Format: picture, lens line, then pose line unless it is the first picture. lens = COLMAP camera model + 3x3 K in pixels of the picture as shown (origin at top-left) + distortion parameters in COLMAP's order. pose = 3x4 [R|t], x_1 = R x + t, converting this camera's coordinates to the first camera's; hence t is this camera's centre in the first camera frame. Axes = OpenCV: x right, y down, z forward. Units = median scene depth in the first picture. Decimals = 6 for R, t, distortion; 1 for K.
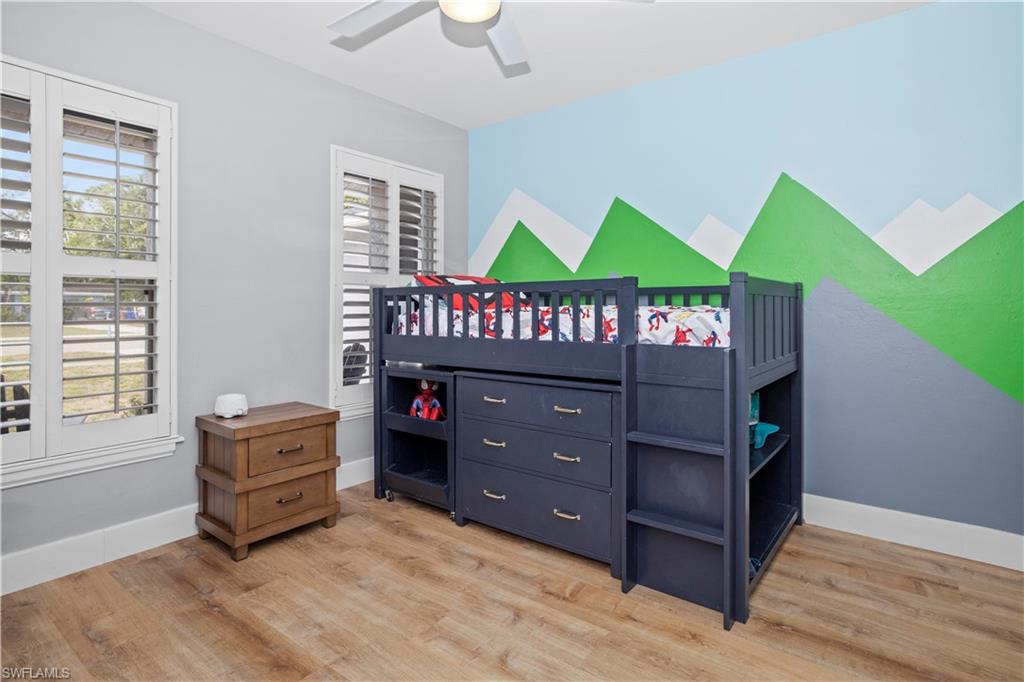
lens RADIAL K [[533.6, 0, 512.4], [0, 533.6, 304.7], [0, 0, 1]] dist [-0.000787, -0.000014]
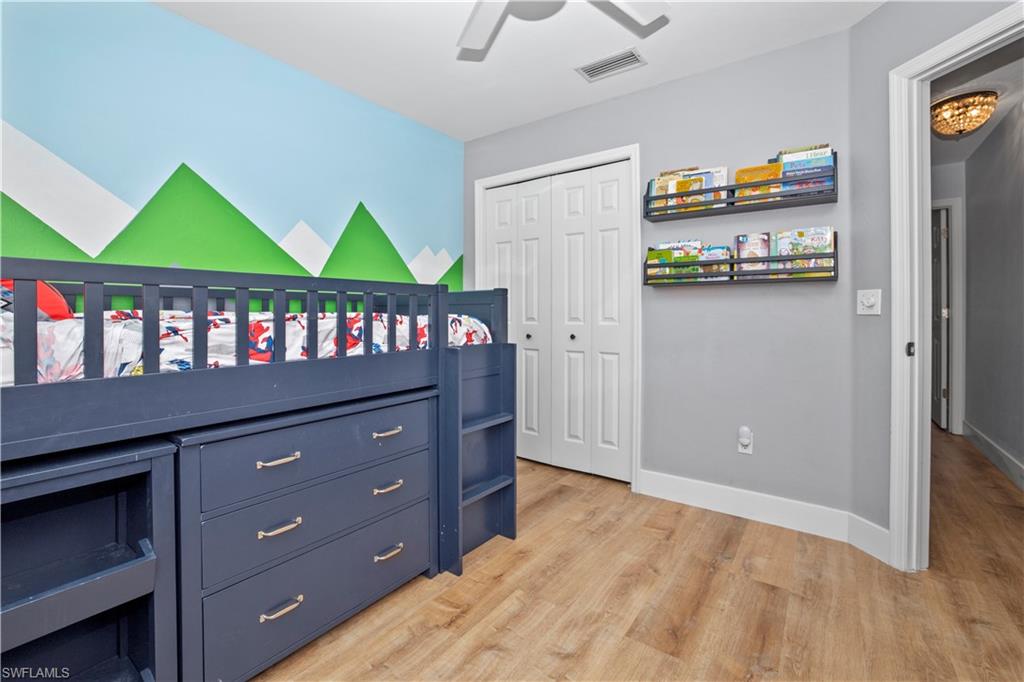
lens RADIAL K [[456.7, 0, 516.1], [0, 456.7, 320.3], [0, 0, 1]] dist [-0.001661, 0.000141]
pose [[-0.036126, -0.011134, 0.999285, -0.633767], [-0.003766, 0.999932, 0.011005, 0.007216], [-0.999340, -0.003365, -0.036166, 0.809347]]
